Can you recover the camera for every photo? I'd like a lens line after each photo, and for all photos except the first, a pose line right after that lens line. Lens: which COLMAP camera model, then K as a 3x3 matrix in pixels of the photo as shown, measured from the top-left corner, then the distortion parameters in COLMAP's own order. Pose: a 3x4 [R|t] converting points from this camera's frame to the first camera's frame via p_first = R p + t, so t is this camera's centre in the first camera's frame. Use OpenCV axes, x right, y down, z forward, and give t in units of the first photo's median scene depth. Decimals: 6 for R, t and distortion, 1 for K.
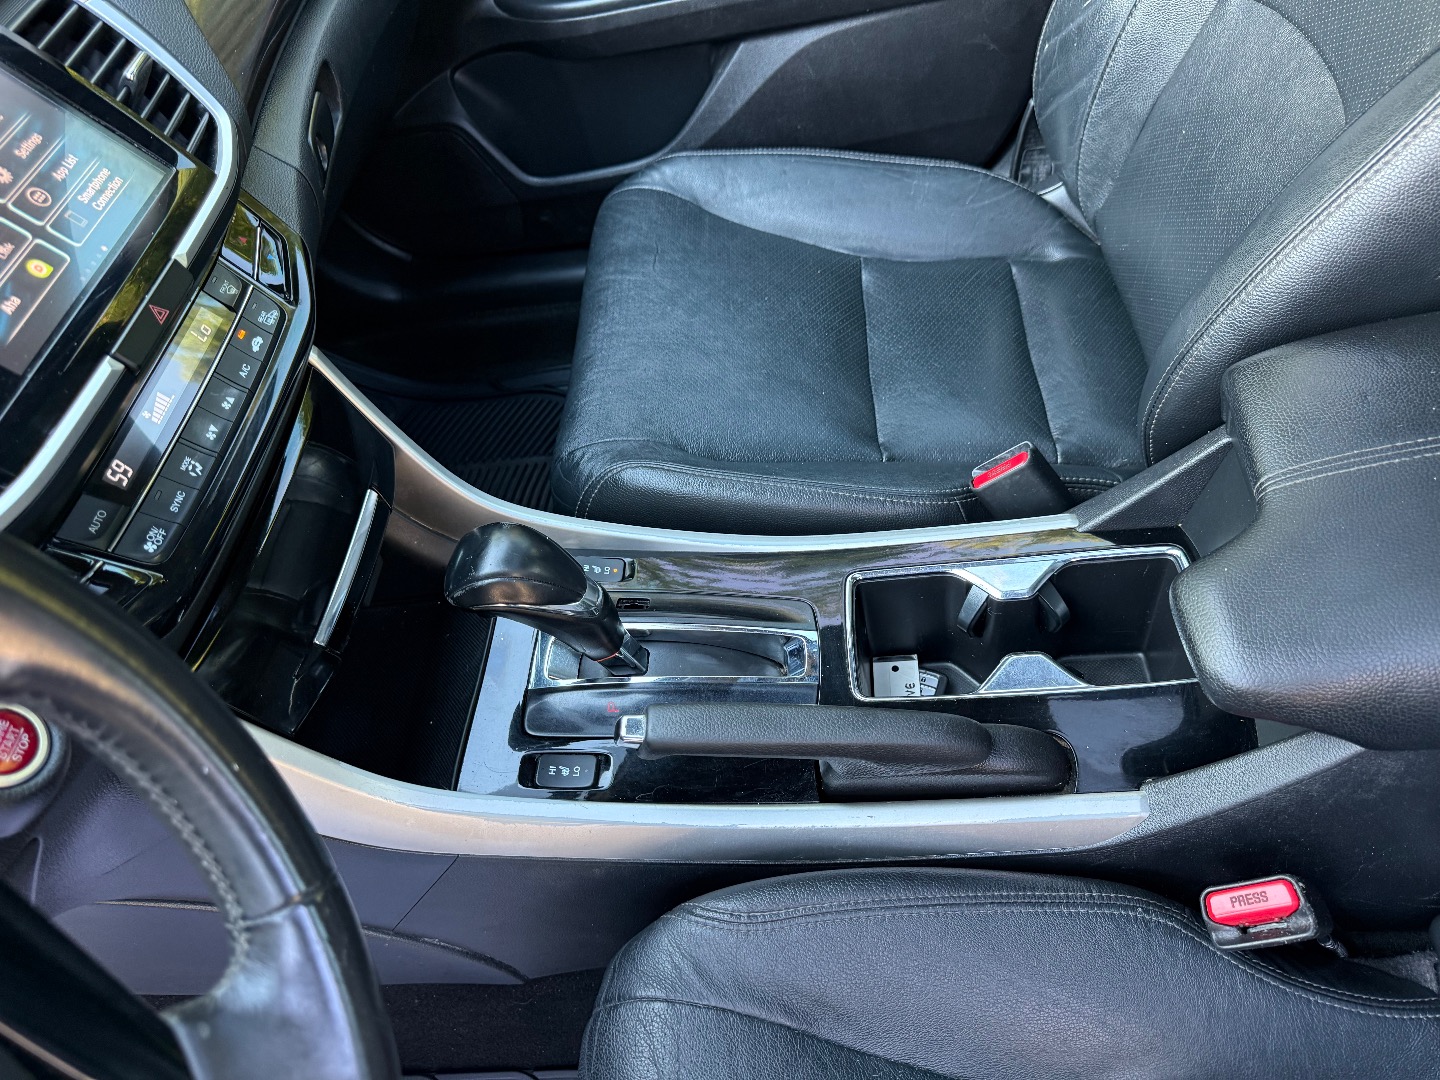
lens RADIAL K [[1039.5, 0, 720.0], [0, 1039.5, 540.0], [0, 0, 1]] dist [-0.004522, -0.008503]
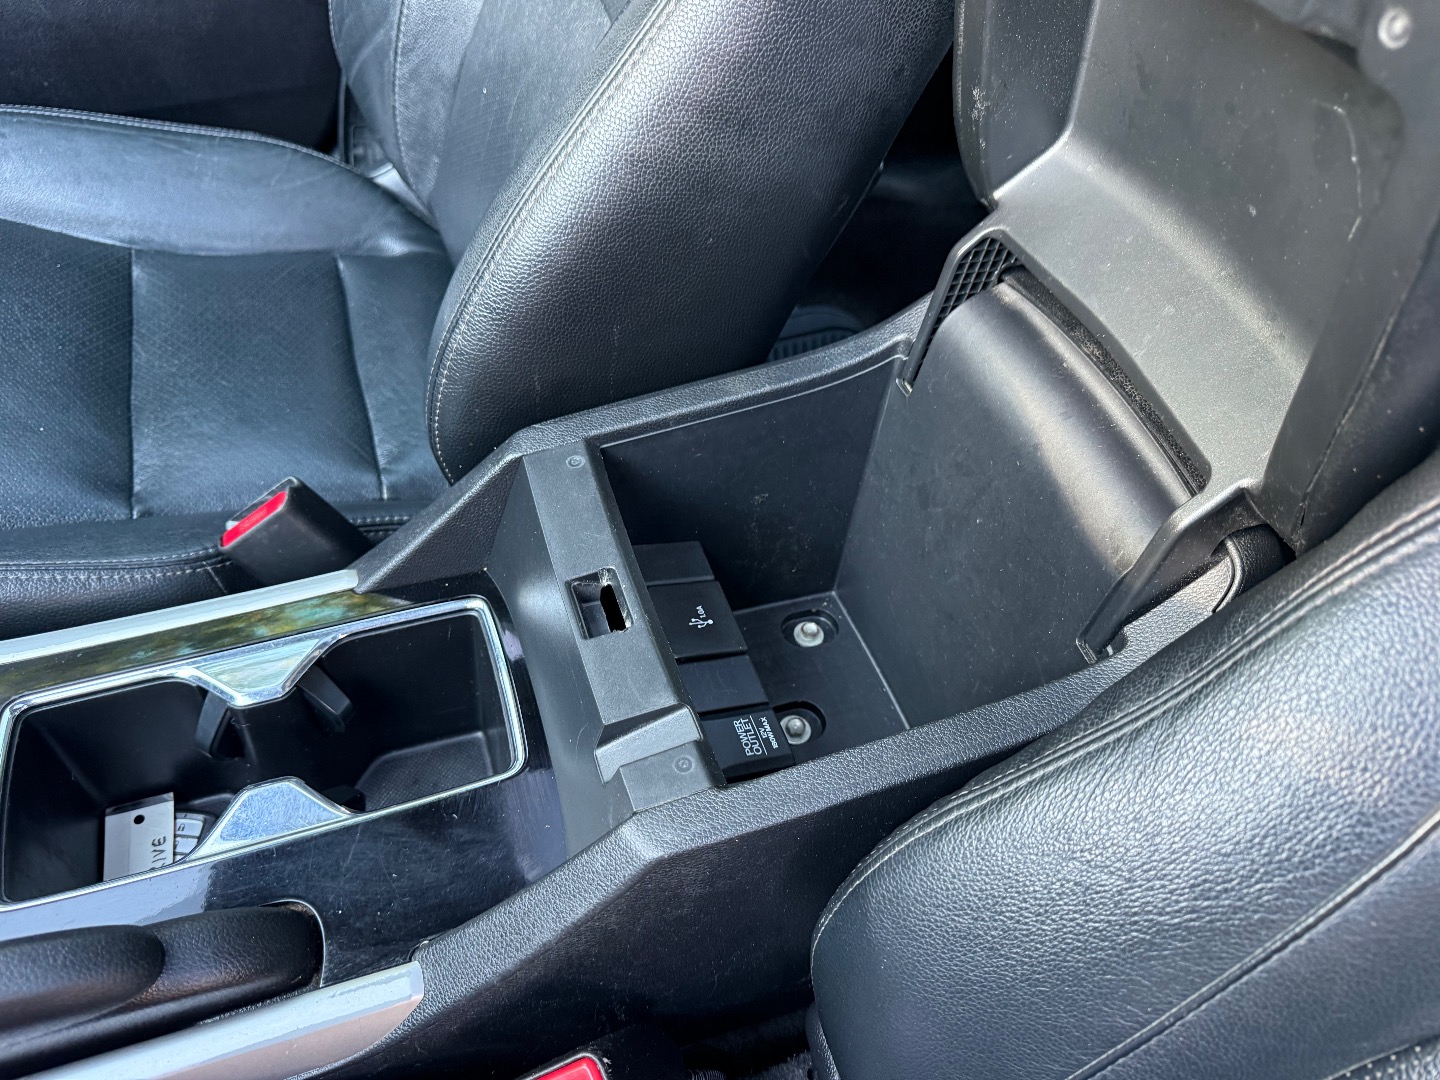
lens RADIAL K [[1037.7, 0, 712.6], [0, 1037.7, 544.9], [0, 0, 1]] dist [-0.006368, 0.001517]
pose [[0.905354, -0.111739, 0.409693, 0.212847], [0.121451, 0.992595, 0.002331, -0.009895], [-0.406920, 0.047647, 0.912220, 0.167626]]
